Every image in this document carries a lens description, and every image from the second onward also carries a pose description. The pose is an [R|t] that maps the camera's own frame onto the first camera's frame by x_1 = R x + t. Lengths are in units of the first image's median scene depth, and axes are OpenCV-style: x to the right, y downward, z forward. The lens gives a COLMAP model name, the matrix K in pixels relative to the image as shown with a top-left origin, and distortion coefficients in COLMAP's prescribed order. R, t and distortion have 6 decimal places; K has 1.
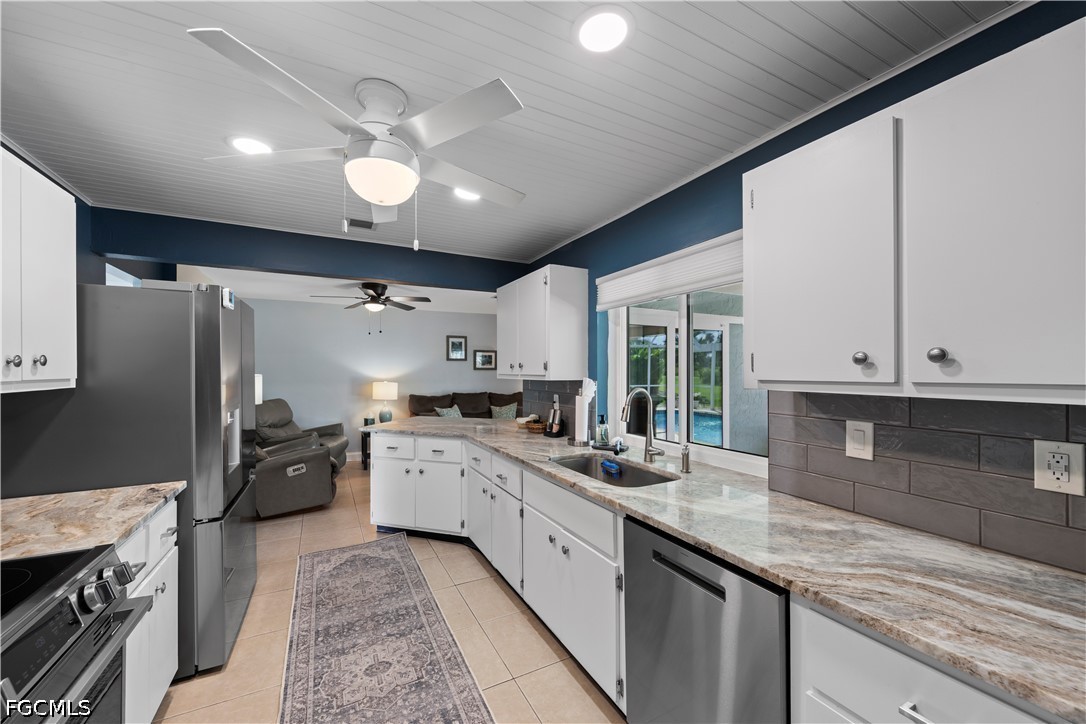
lens RADIAL K [[415.6, 0, 540.7], [0, 415.6, 376.9], [0, 0, 1]] dist [0.001514, -0.000882]
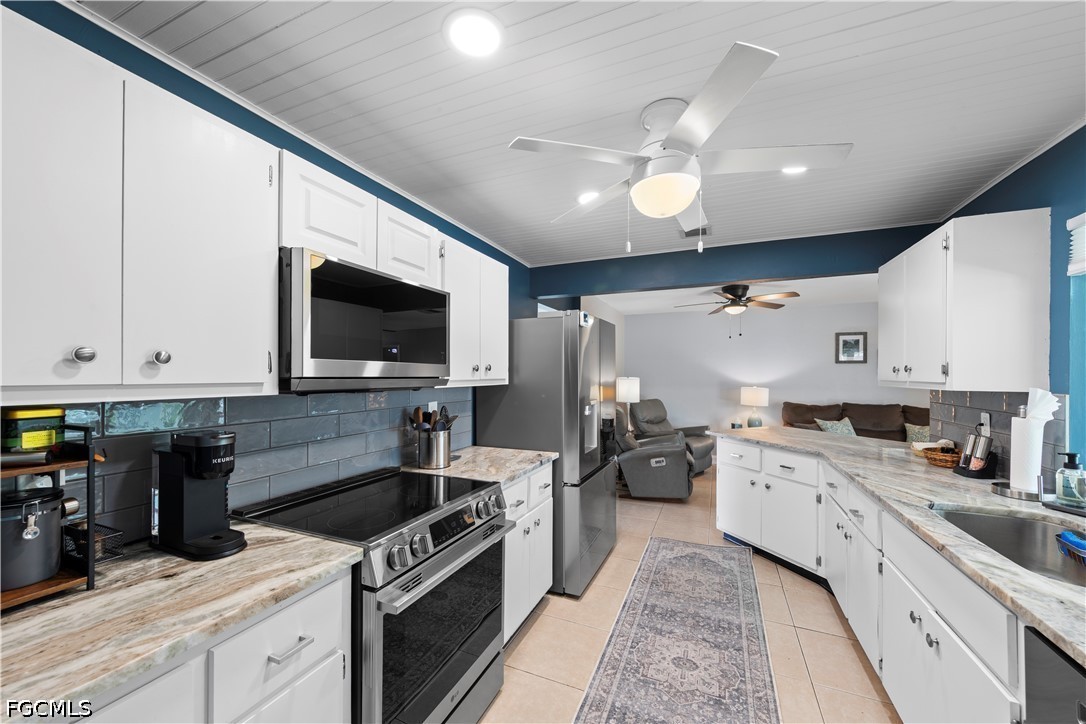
lens RADIAL K [[415.6, 0, 535.0], [0, 415.6, 382.0], [0, 0, 1]] dist [0.001514, -0.000882]
pose [[0.617934, 0.018571, -0.786011, 0.154958], [-0.017179, 0.999801, 0.010116, -0.000986], [0.786042, 0.007252, 0.618130, 0.058134]]
